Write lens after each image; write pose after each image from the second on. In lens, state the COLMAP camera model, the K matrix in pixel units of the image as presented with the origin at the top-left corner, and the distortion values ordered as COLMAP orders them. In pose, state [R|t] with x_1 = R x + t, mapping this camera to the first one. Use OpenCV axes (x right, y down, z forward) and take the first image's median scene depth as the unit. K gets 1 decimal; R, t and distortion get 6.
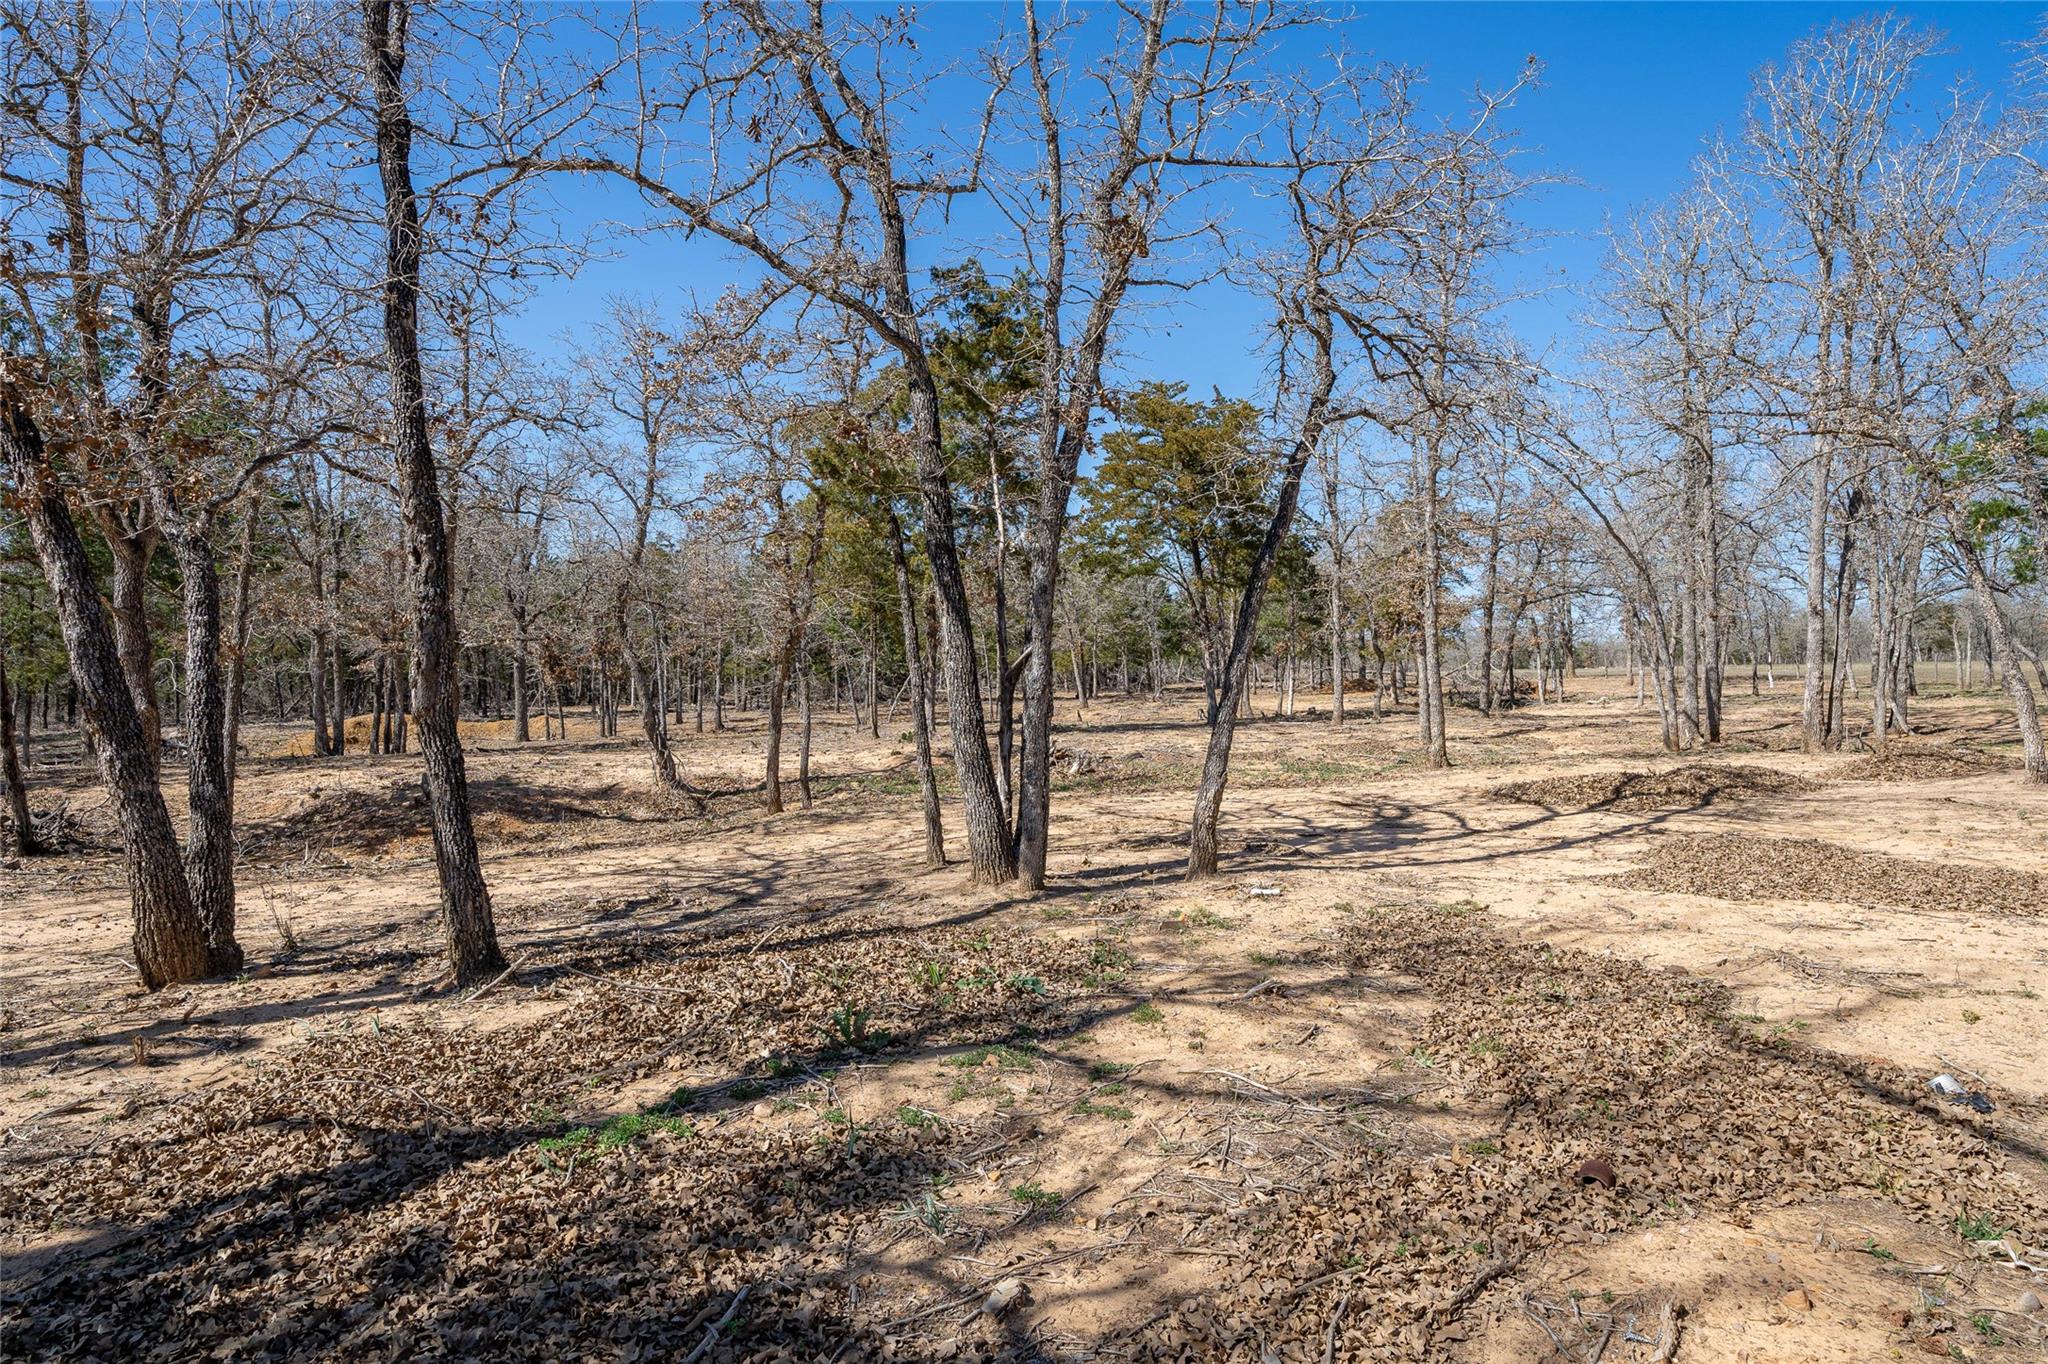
lens RADIAL K [[1250.3, 0, 1033.8], [0, 1250.3, 678.2], [0, 0, 1]] dist [-0.001862, -0.000433]
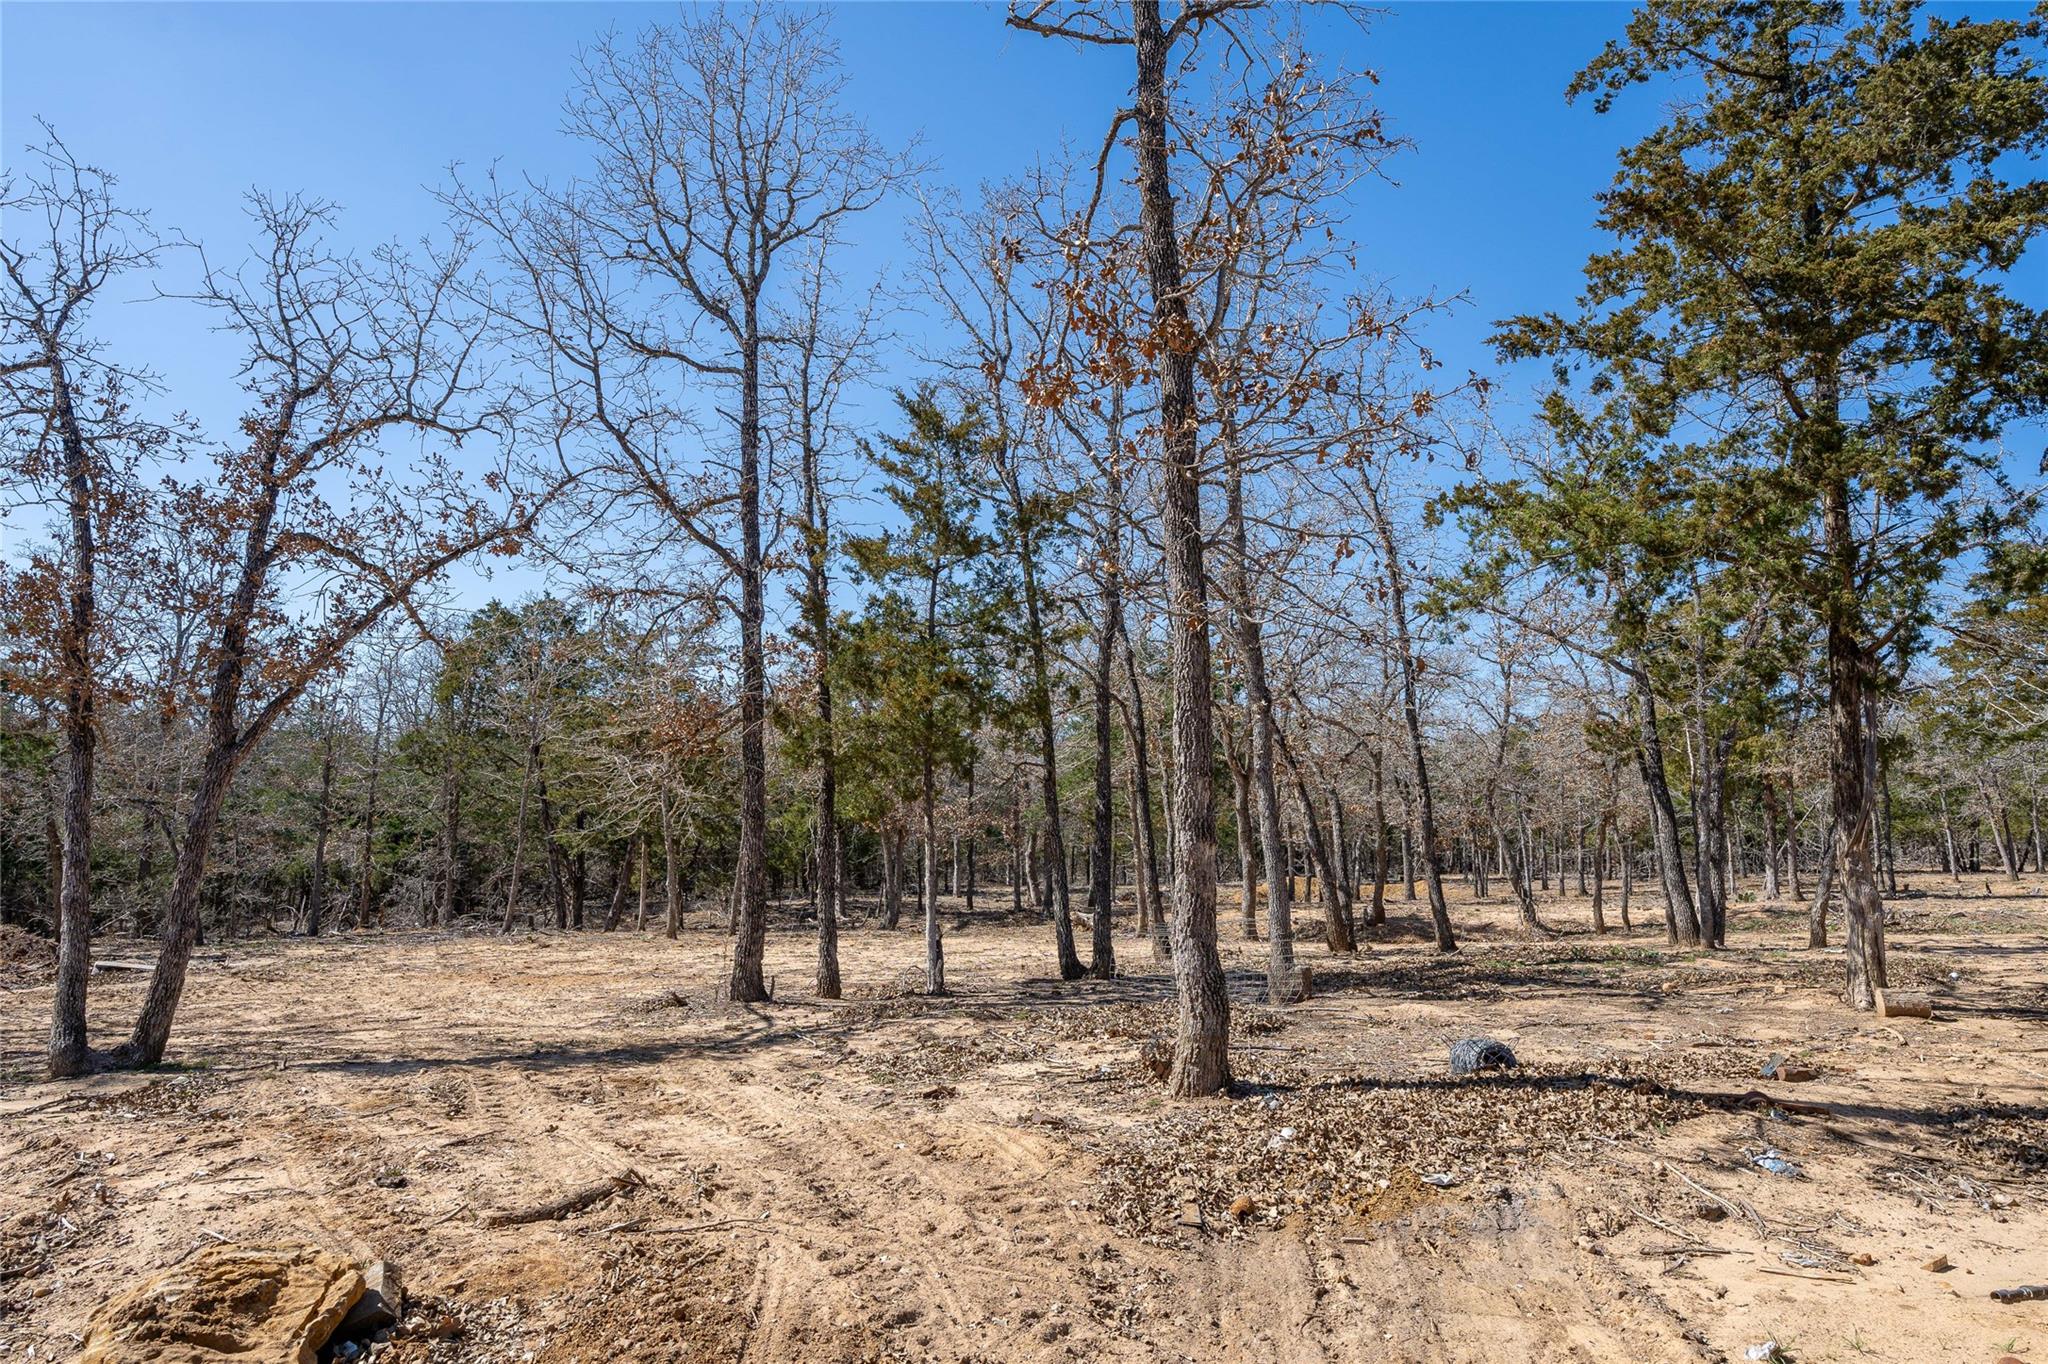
lens RADIAL K [[1250.3, 0, 1034.6], [0, 1250.3, 679.6], [0, 0, 1]] dist [-0.001862, -0.000433]
pose [[0.787500, -0.078194, -0.611334, 0.127336], [-0.004968, 0.991081, -0.133166, 0.004269], [0.616294, 0.107905, 0.780088, -0.398447]]
